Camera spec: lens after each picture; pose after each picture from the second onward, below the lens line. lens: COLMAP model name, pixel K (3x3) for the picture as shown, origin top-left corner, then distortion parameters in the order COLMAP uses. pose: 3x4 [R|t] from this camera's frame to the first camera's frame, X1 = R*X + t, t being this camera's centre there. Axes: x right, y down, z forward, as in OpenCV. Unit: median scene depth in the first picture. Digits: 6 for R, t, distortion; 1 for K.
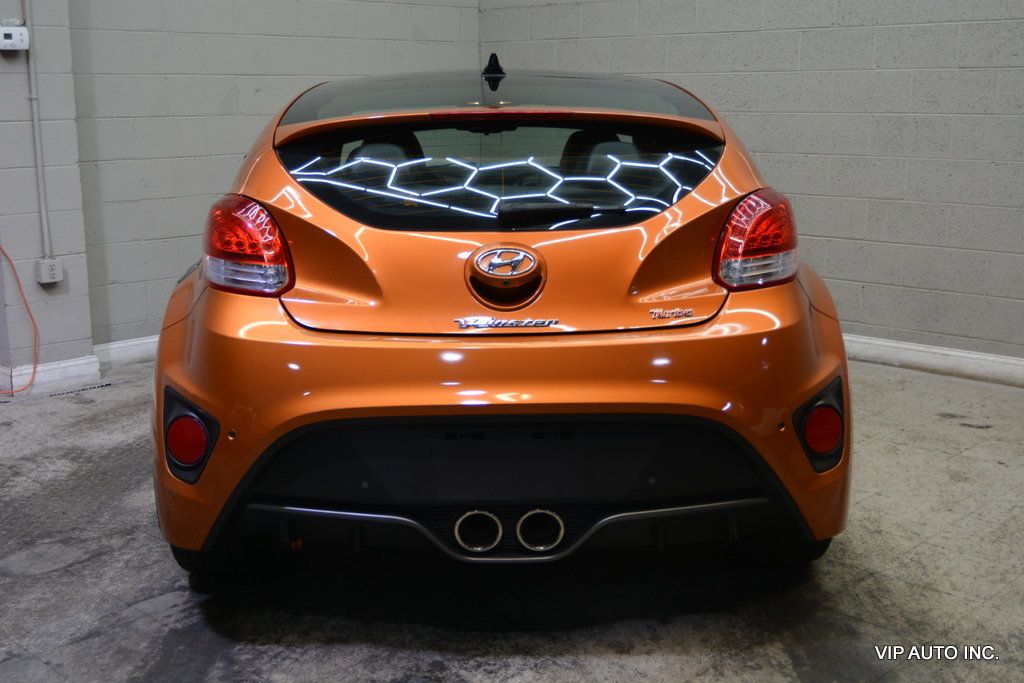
lens RADIAL K [[1225.5, 0, 509.0], [0, 1225.5, 339.2], [0, 0, 1]] dist [0.014663, 0.000000]
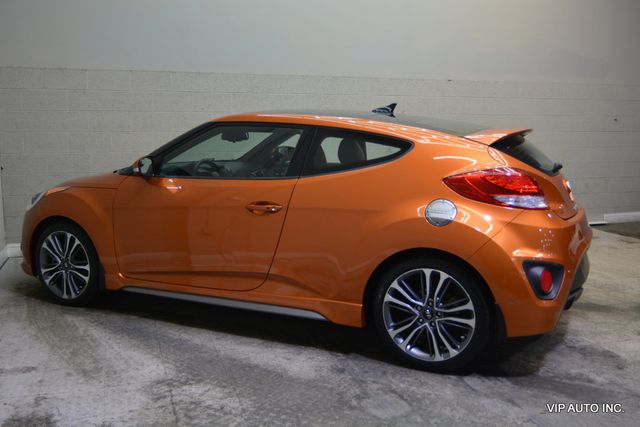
lens RADIAL K [[599.1, 0, 321.5], [0, 599.1, 224.3], [0, 0, 1]] dist [-0.007228, 0.000000]
pose [[0.459755, -0.142204, 0.876586, -0.847585], [0.172258, 0.982628, 0.069060, -0.097881], [-0.871179, 0.119249, 0.476264, 0.529026]]
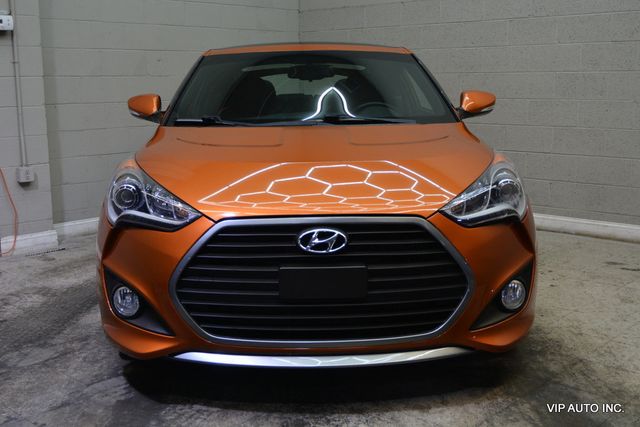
lens RADIAL K [[766.0, 0, 317.2], [0, 766.0, 215.6], [0, 0, 1]] dist [0.014663, 0.000000]
pose [[0.999806, -0.006128, 0.018710, -0.034407], [0.006557, 0.999716, -0.022914, 0.024516], [-0.018564, 0.023033, 0.999562, 0.043356]]
